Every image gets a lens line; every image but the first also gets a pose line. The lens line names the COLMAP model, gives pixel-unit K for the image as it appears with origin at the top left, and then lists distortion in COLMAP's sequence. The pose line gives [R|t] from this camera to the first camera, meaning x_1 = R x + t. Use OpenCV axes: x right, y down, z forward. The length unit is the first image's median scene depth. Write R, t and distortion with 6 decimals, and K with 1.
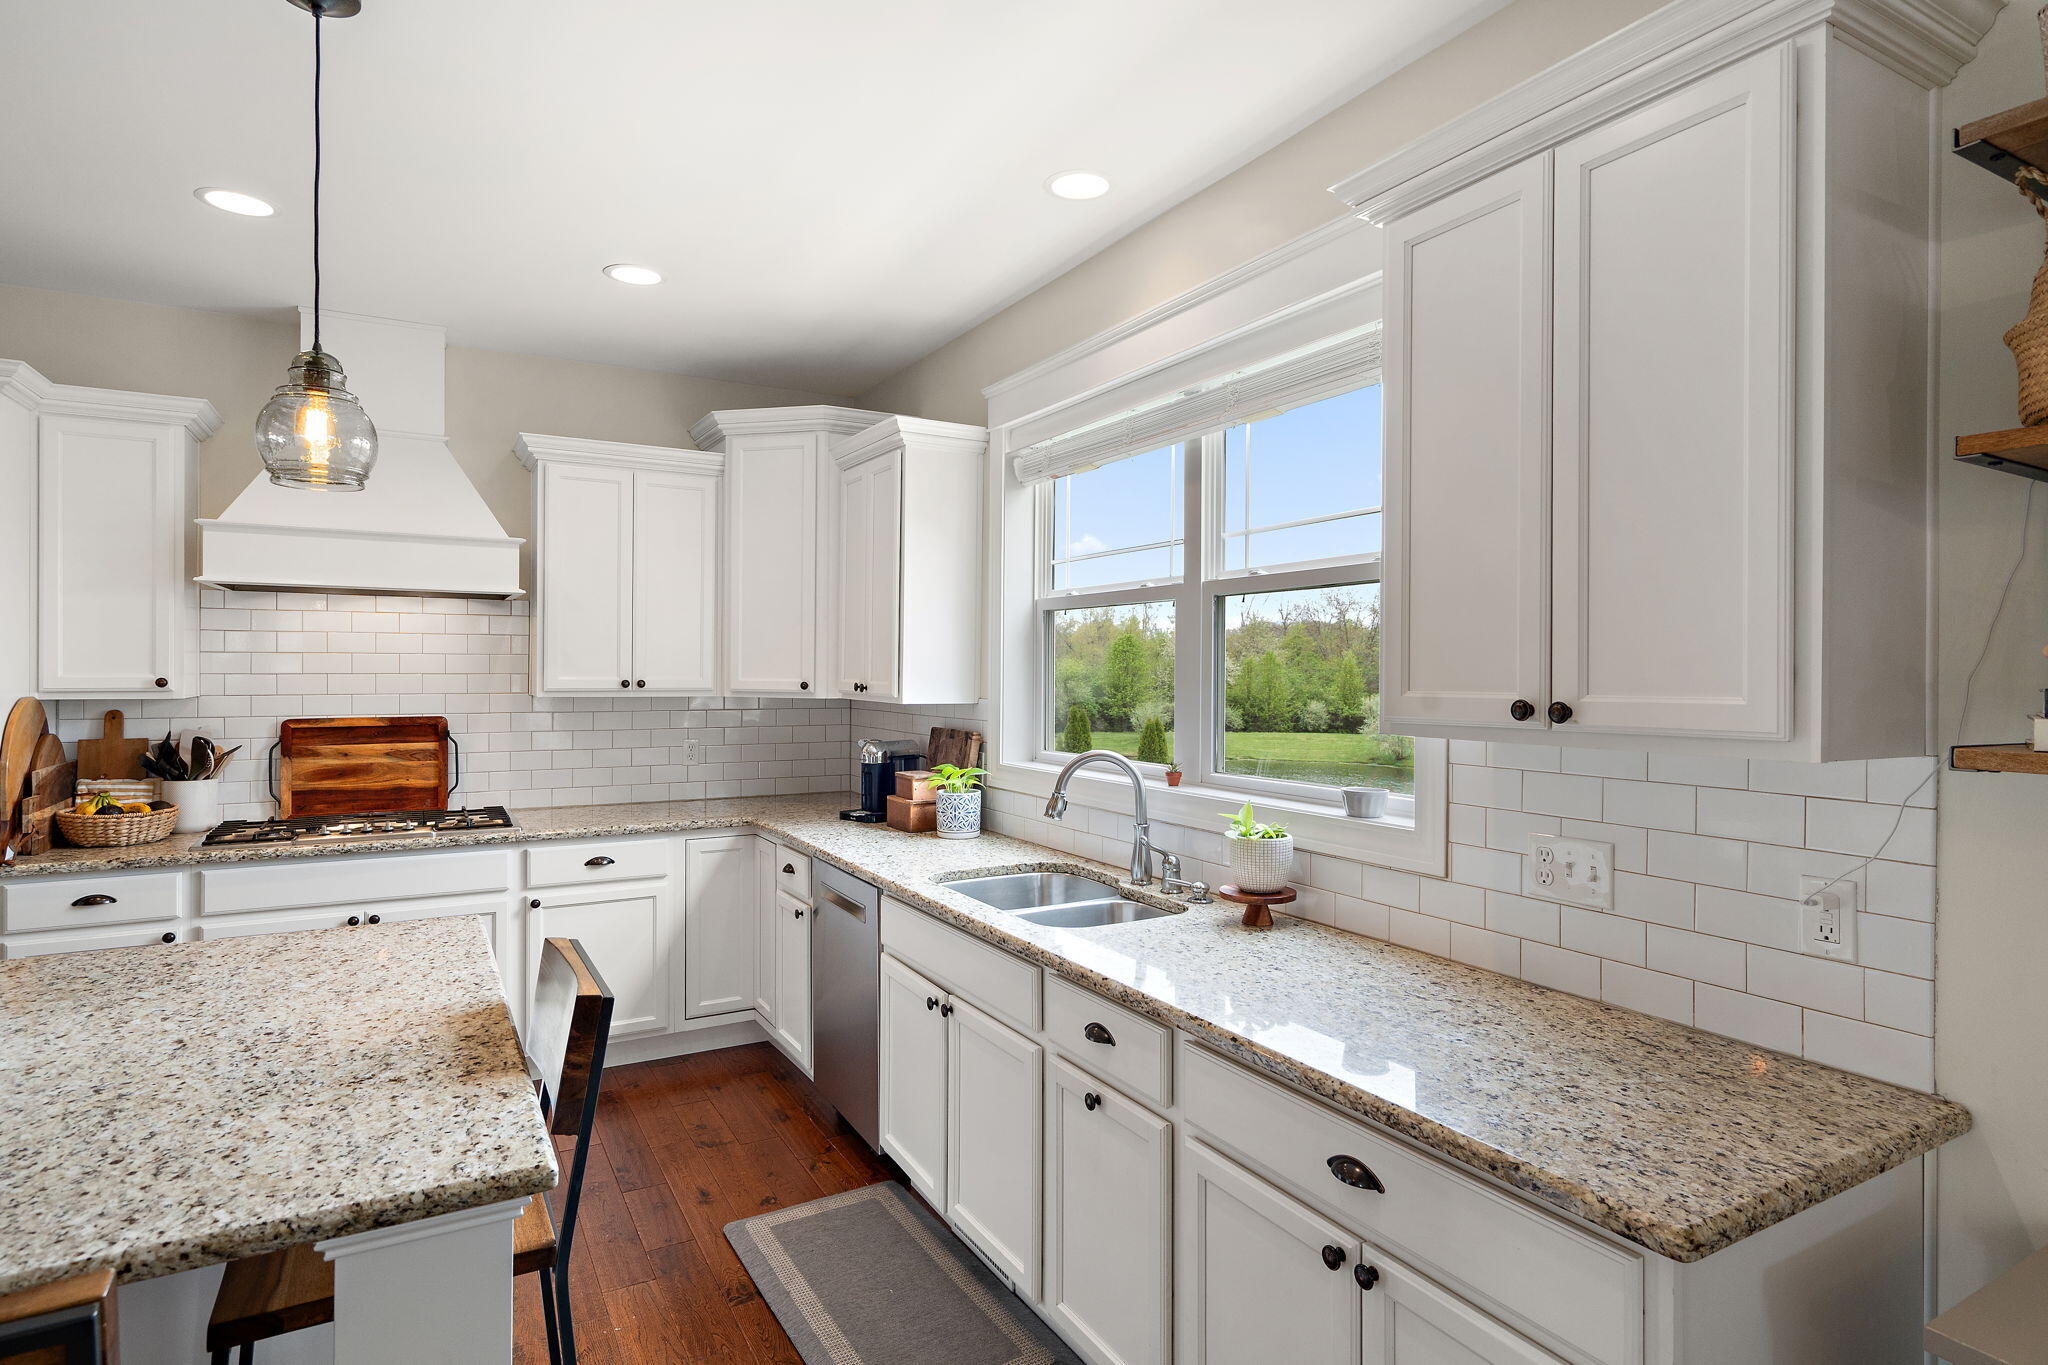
lens RADIAL K [[1078.2, 0, 1023.5], [0, 1078.2, 673.5], [0, 0, 1]] dist [0.003690, 0.001780]
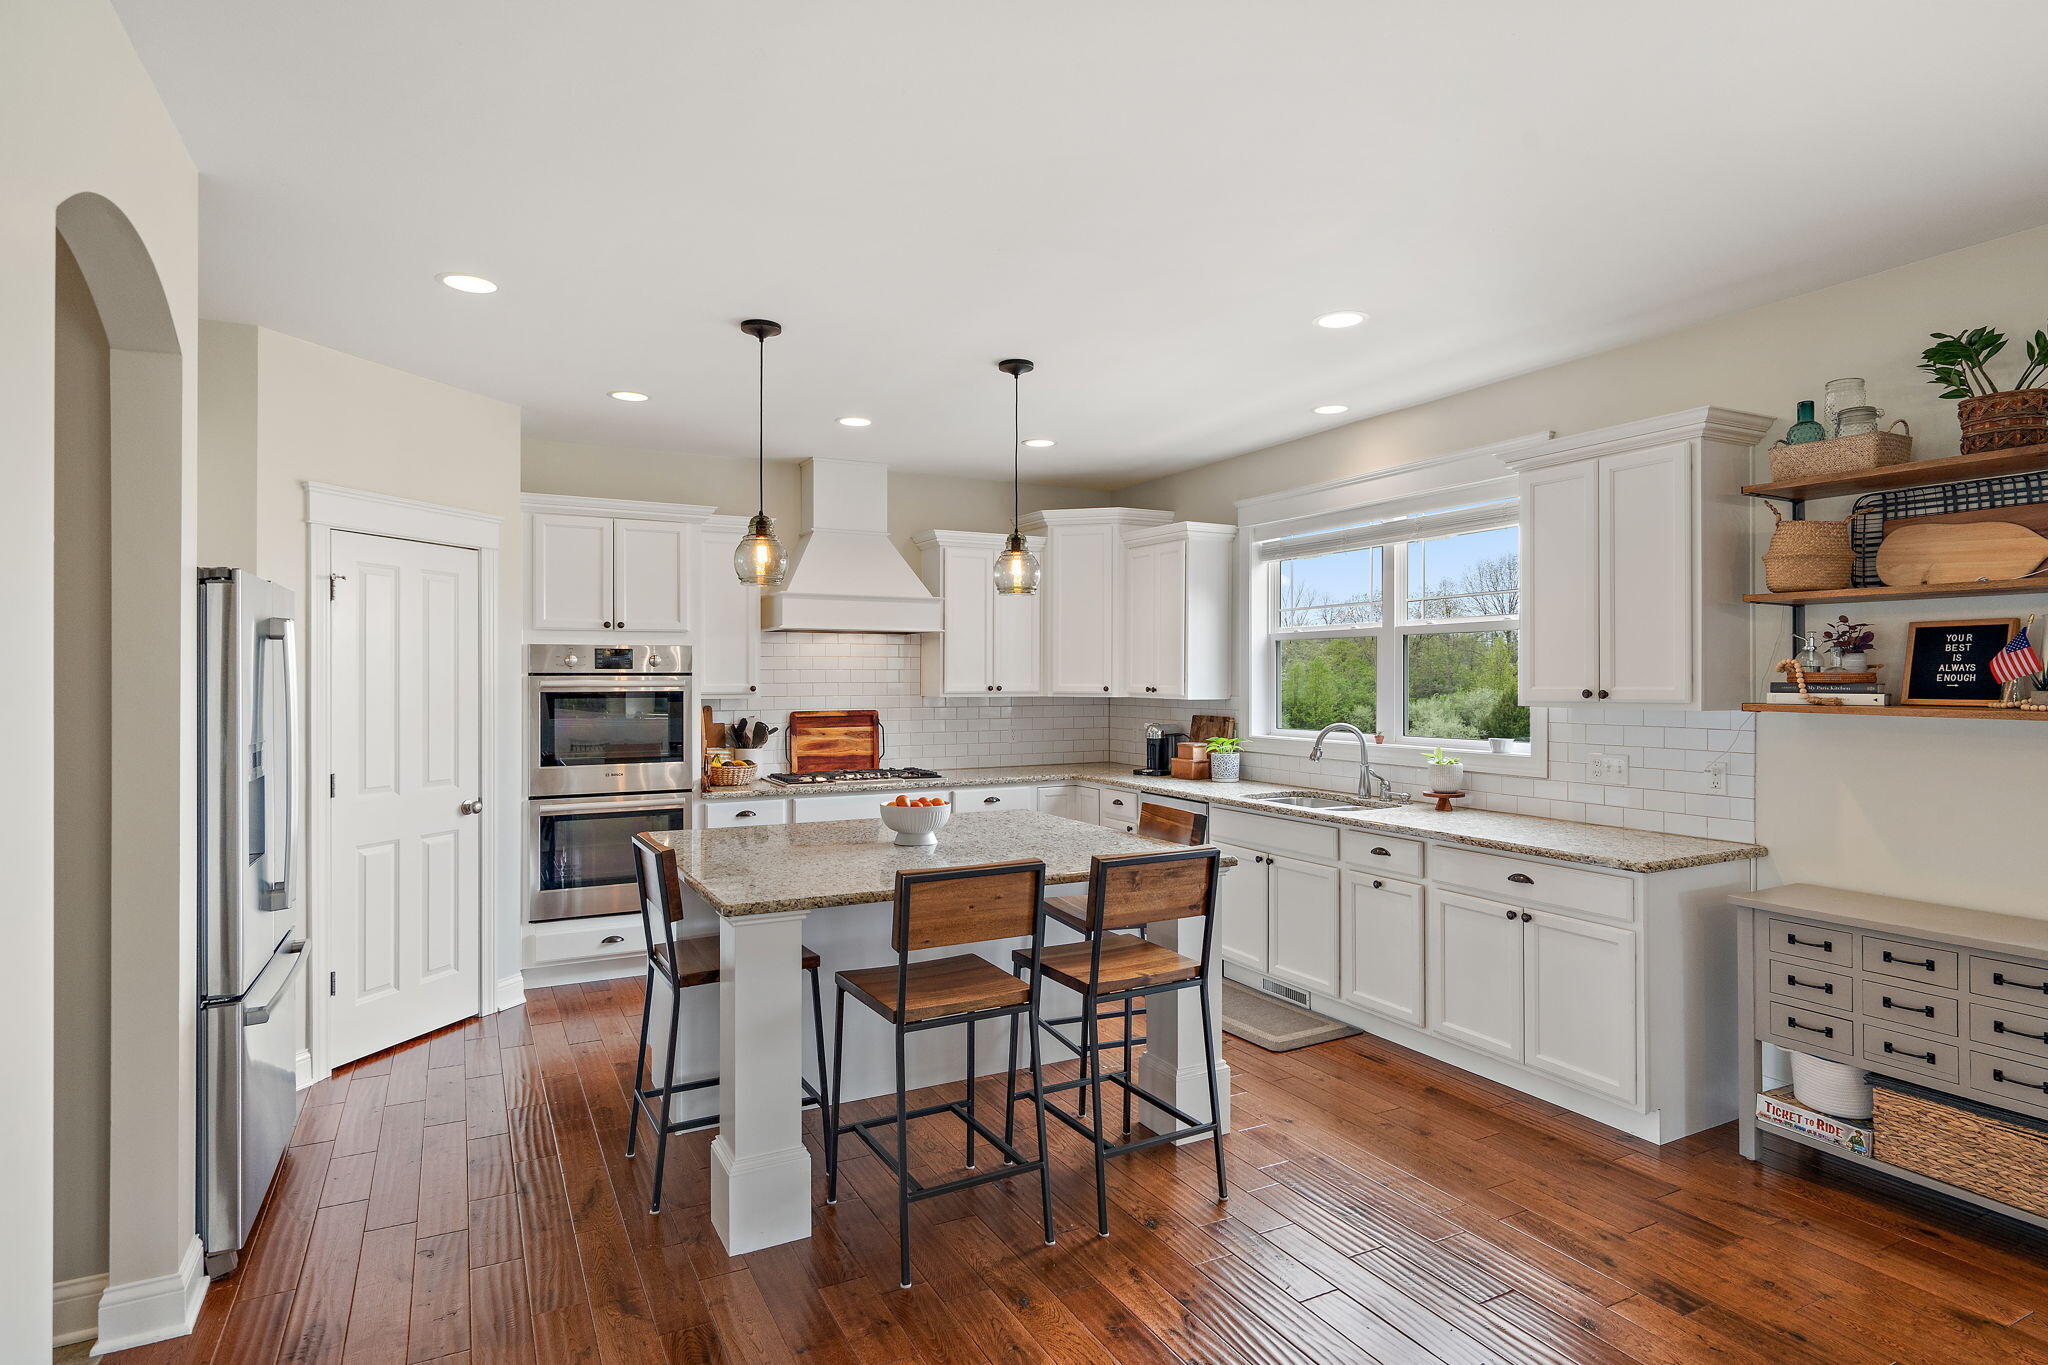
lens RADIAL K [[1078.2, 0, 1025.1], [0, 1078.2, 674.1], [0, 0, 1]] dist [0.003690, 0.001780]
pose [[0.999328, -0.006029, -0.036157, -0.293233], [0.005803, 0.999963, -0.006356, -0.000925], [0.036194, 0.006142, 0.999326, -0.605414]]
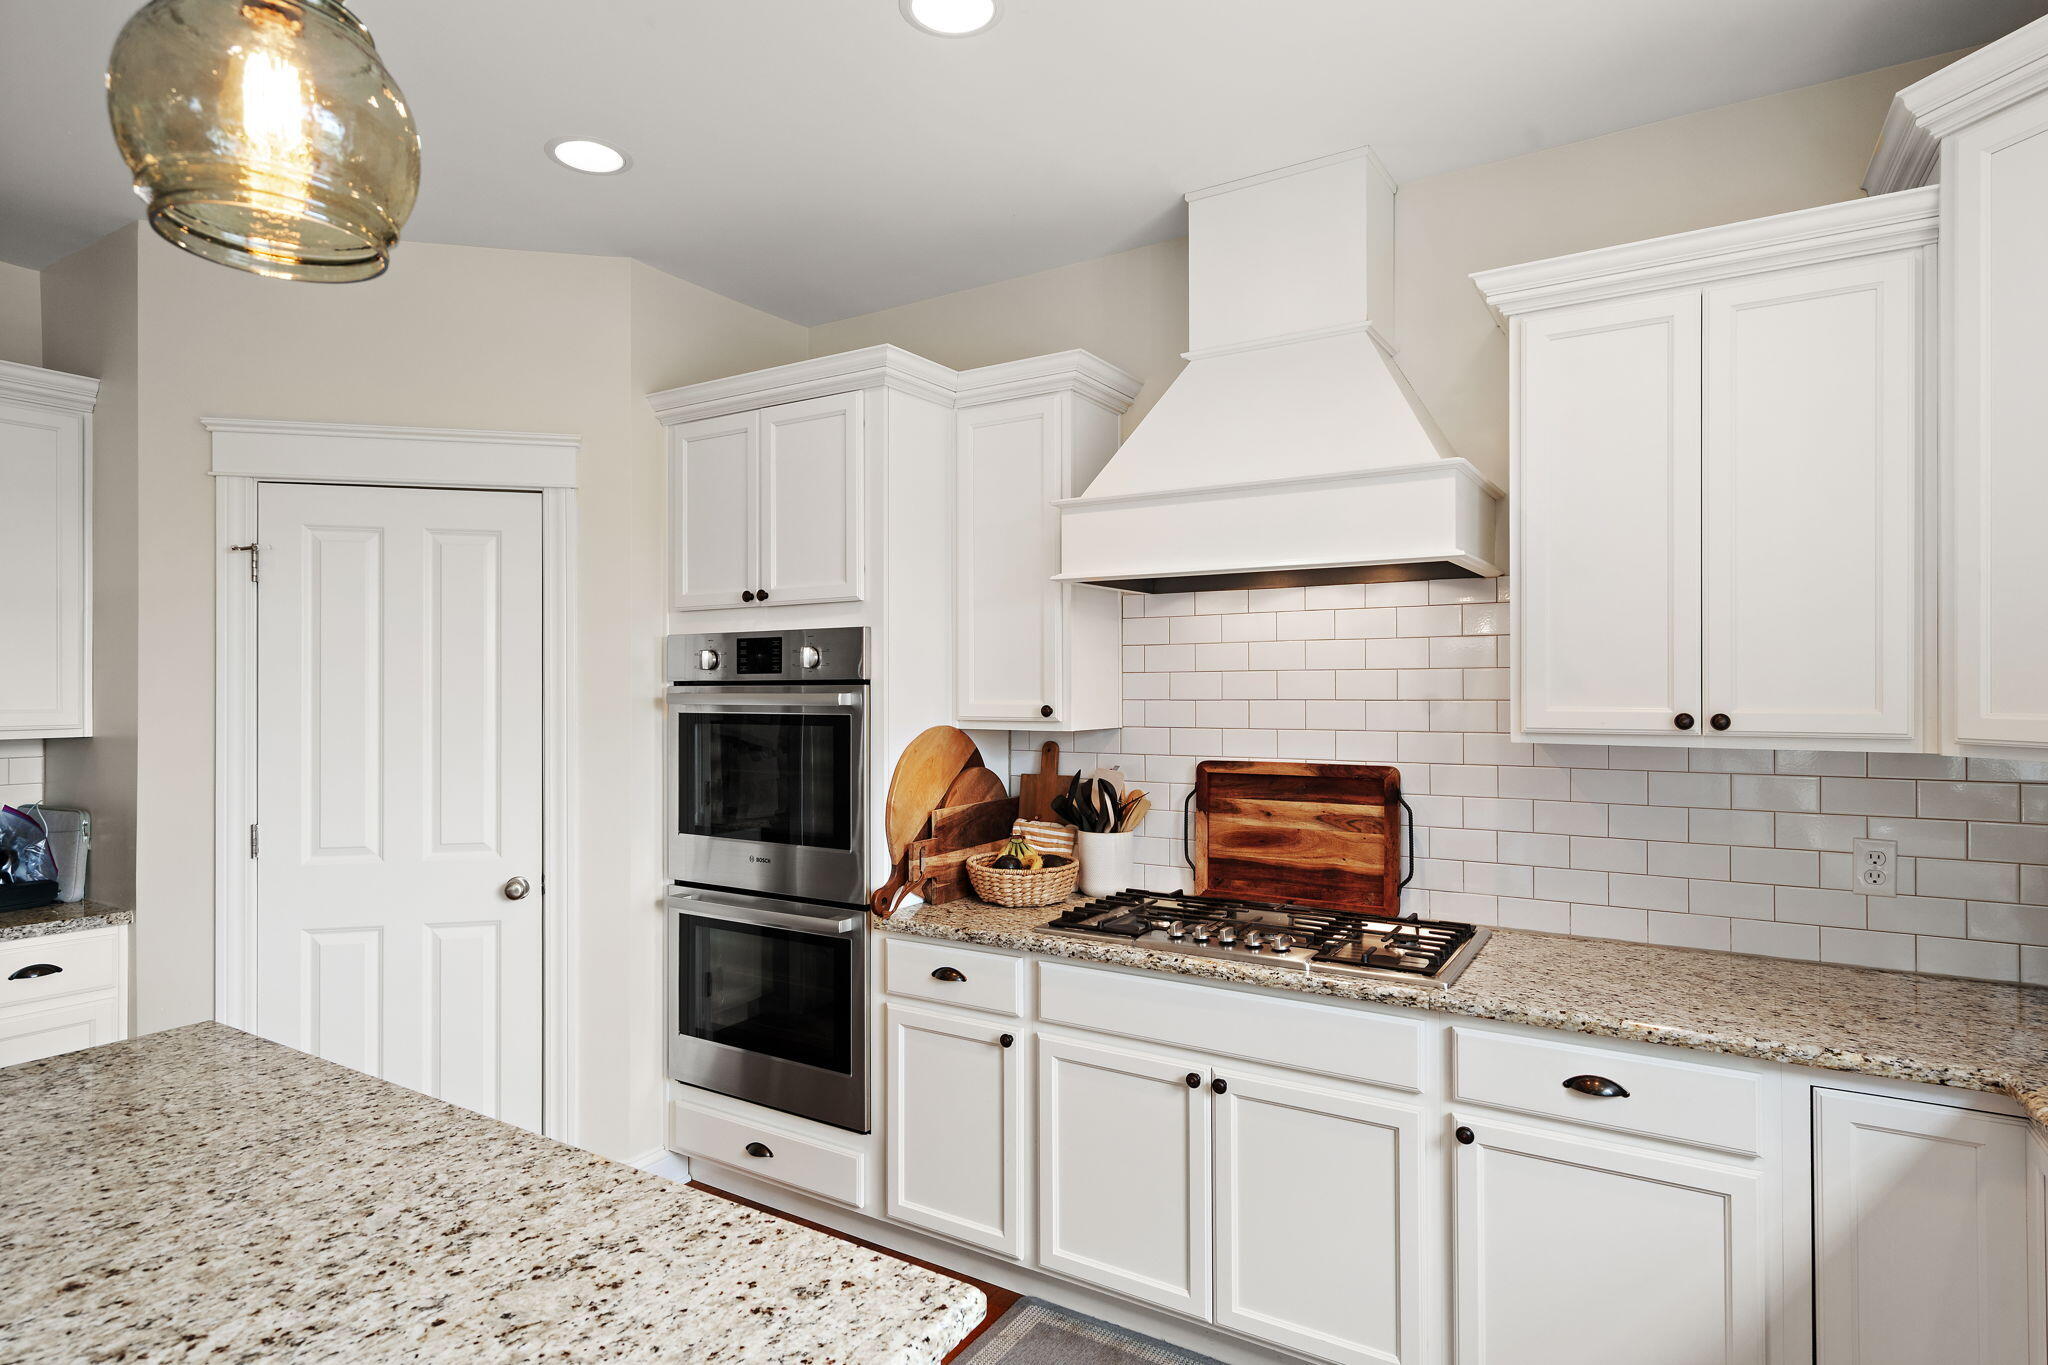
lens RADIAL K [[1078.2, 0, 1022.2], [0, 1078.2, 687.8], [0, 0, 1]] dist [0.003690, 0.001780]
pose [[0.480127, -0.006716, -0.877173, -0.089265], [0.001569, 0.999976, -0.006798, -0.003342], [0.877197, 0.001887, 0.480126, 0.552044]]
